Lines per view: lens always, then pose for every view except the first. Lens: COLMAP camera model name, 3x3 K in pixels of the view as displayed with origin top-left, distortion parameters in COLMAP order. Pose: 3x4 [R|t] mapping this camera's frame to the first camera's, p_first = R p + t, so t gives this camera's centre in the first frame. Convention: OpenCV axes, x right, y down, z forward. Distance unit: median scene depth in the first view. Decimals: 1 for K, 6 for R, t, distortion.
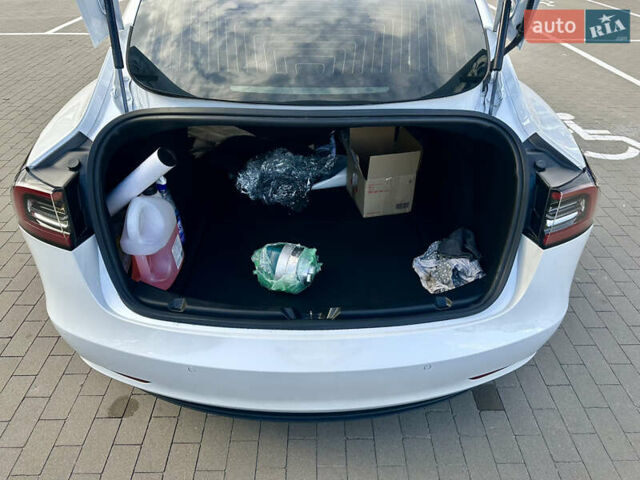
lens RADIAL K [[454.4, 0, 325.1], [0, 454.4, 234.9], [0, 0, 1]] dist [0.022105, -0.022853]
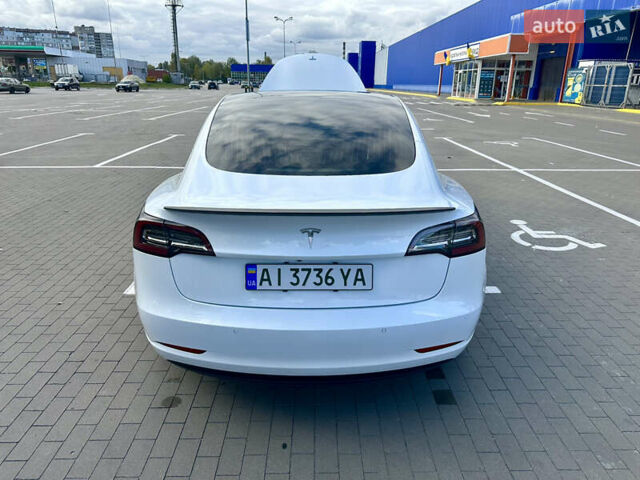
lens RADIAL K [[454.4, 0, 322.1], [0, 454.4, 237.1], [0, 0, 1]] dist [0.022105, -0.022853]
pose [[0.999960, -0.005048, -0.007411, 0.007422], [0.002802, 0.961007, -0.276510, 0.135528], [0.008518, 0.276478, 0.960983, -0.196429]]
